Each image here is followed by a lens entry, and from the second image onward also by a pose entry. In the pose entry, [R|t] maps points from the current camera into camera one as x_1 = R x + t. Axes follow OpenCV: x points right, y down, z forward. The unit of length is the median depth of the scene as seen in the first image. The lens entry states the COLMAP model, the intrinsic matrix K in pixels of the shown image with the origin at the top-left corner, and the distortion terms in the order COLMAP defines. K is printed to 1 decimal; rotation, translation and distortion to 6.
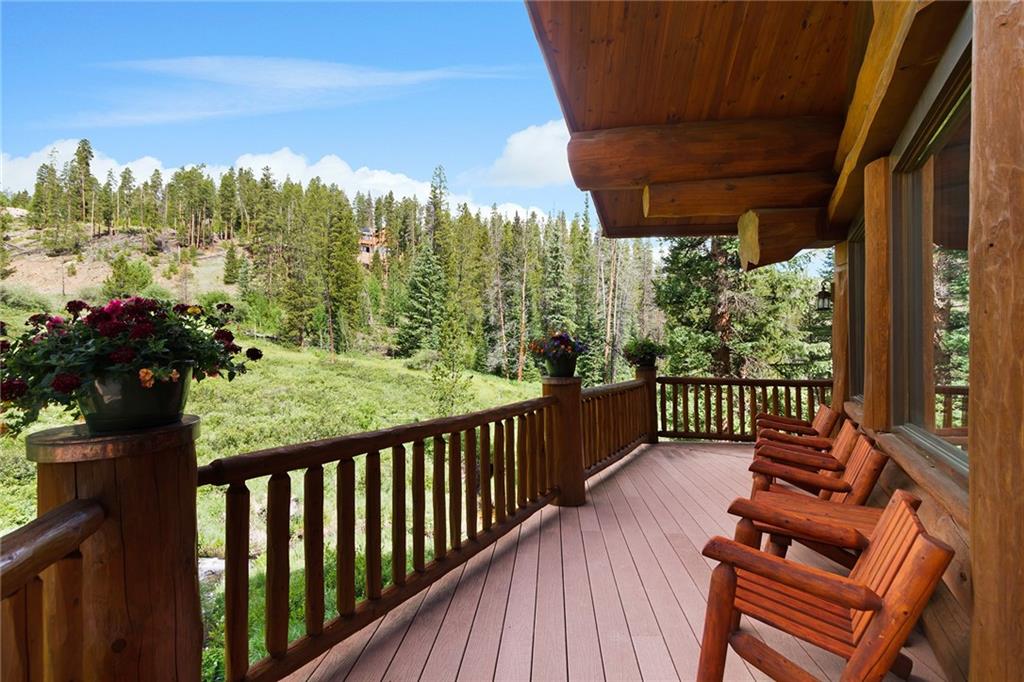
lens RADIAL K [[465.6, 0, 510.9], [0, 465.6, 345.4], [0, 0, 1]] dist [0.012343, -0.005615]
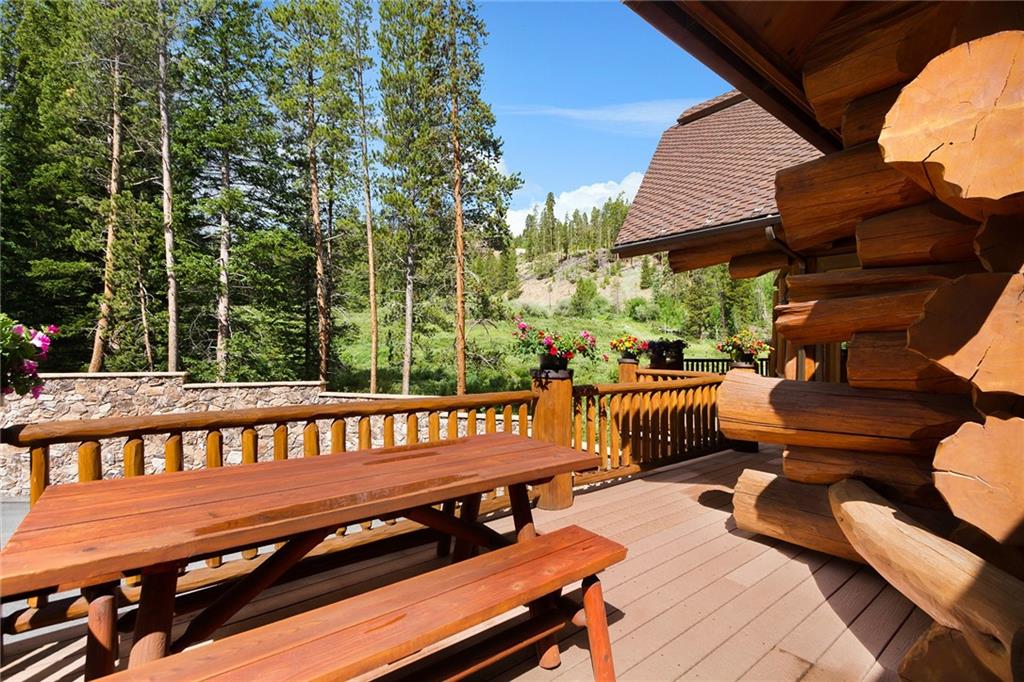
lens RADIAL K [[476.6, 0, 507.7], [0, 476.6, 348.5], [0, 0, 1]] dist [0.003665, -0.000115]
pose [[0.690957, 0.012211, -0.722793, 0.063979], [0.005665, 0.999735, 0.022306, -0.002670], [0.722874, -0.019507, 0.690705, -0.137924]]
